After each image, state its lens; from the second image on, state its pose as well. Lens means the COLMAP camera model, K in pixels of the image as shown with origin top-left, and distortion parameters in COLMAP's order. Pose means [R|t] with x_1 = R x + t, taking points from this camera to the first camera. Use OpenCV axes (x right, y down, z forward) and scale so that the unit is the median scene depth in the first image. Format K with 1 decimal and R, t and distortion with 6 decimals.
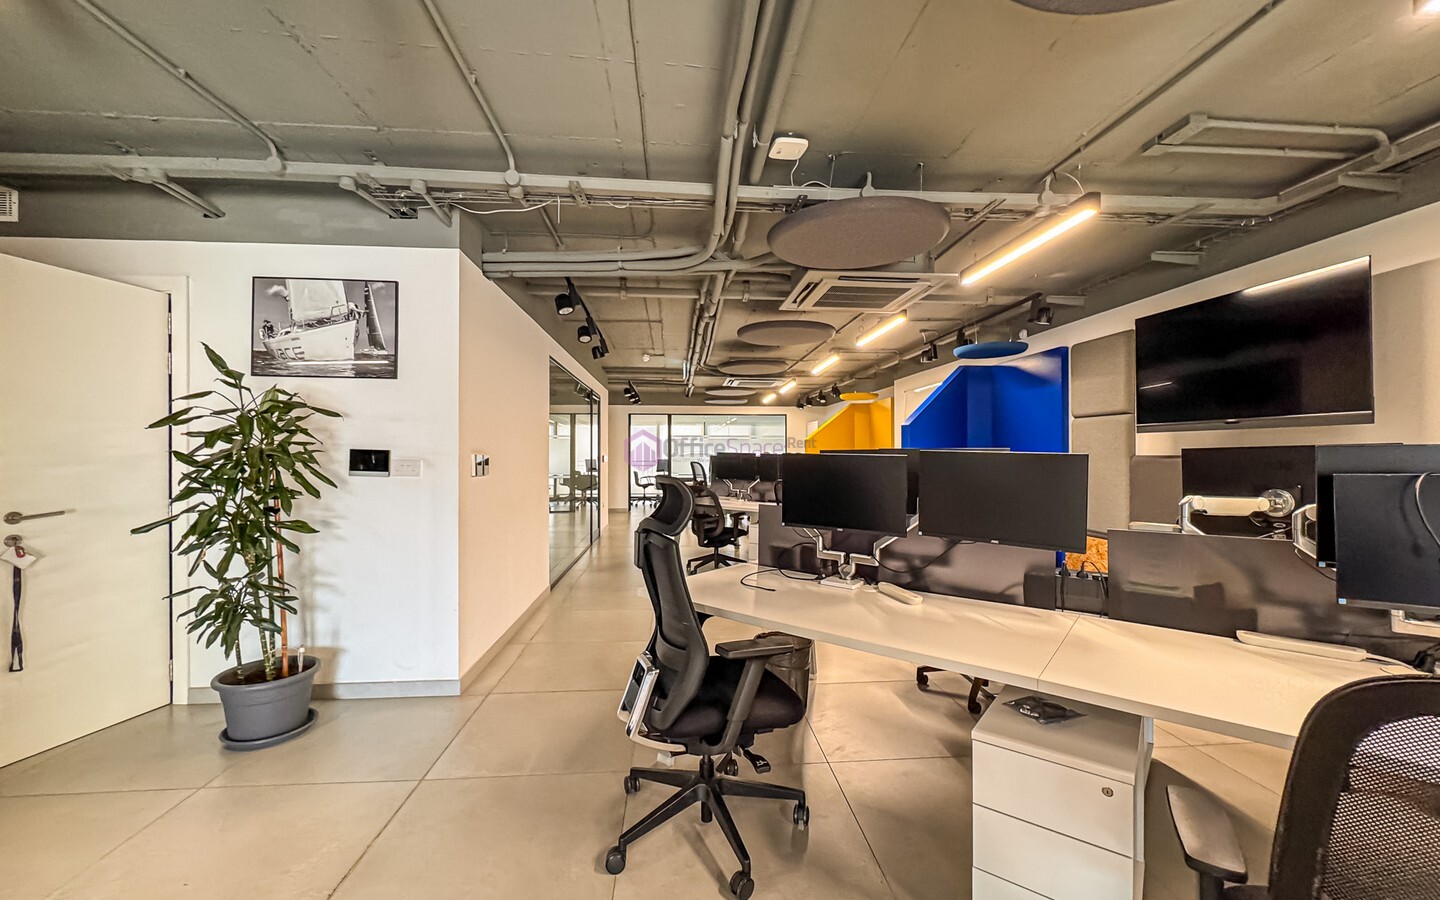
lens RADIAL K [[573.9, 0, 715.8], [0, 573.9, 454.5], [0, 0, 1]] dist [-0.002923, 0.000074]
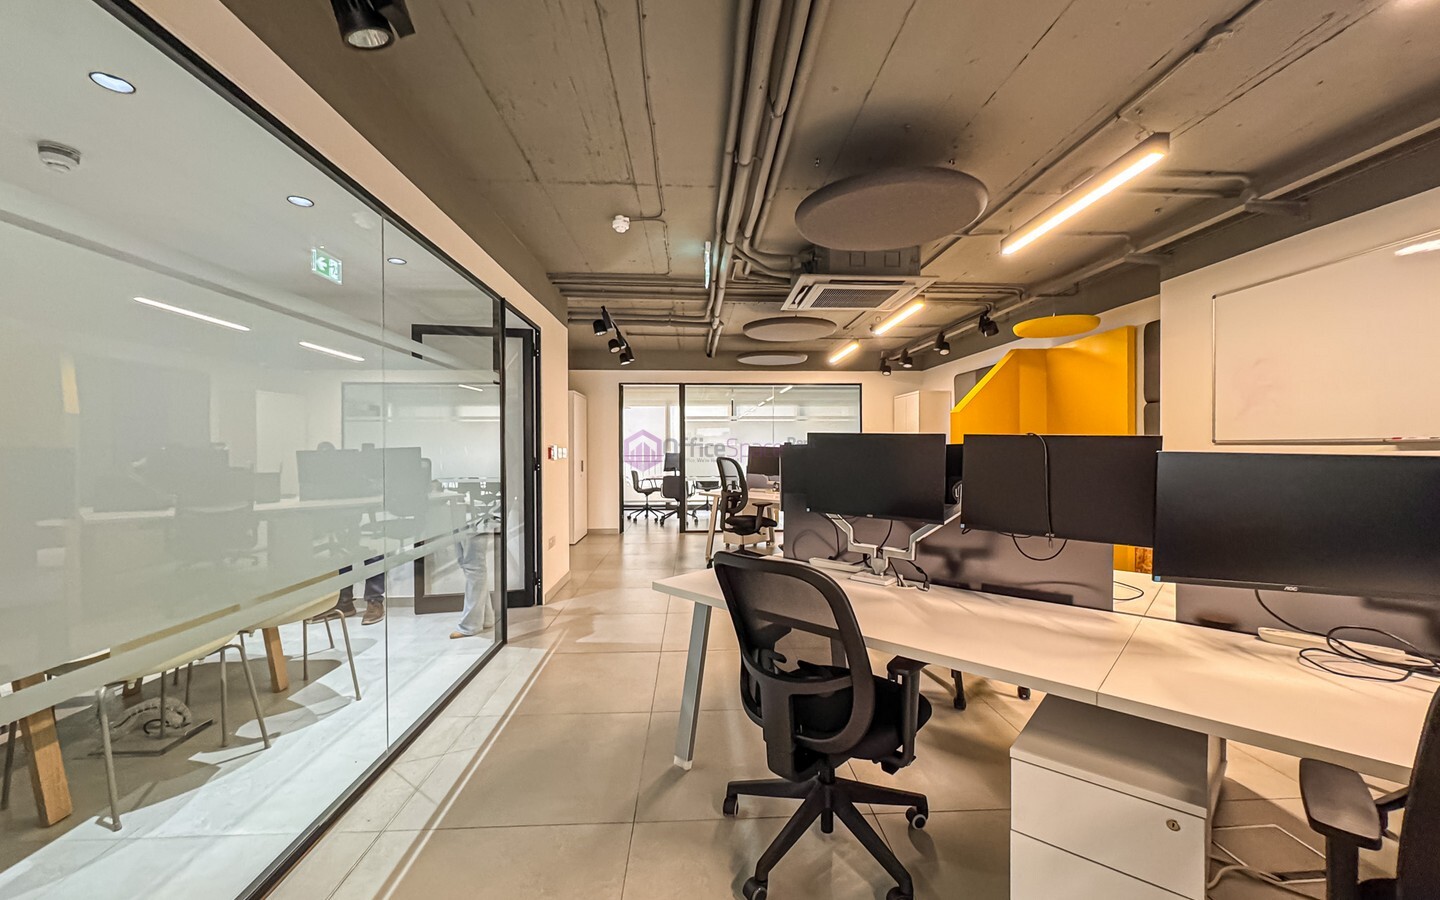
lens RADIAL K [[573.9, 0, 721.1], [0, 573.9, 444.8], [0, 0, 1]] dist [-0.002923, 0.000074]
pose [[0.999664, -0.008718, -0.024414, -0.019796], [0.008879, 0.999939, 0.006504, -0.003976], [0.024356, -0.006719, 0.999681, 0.324743]]
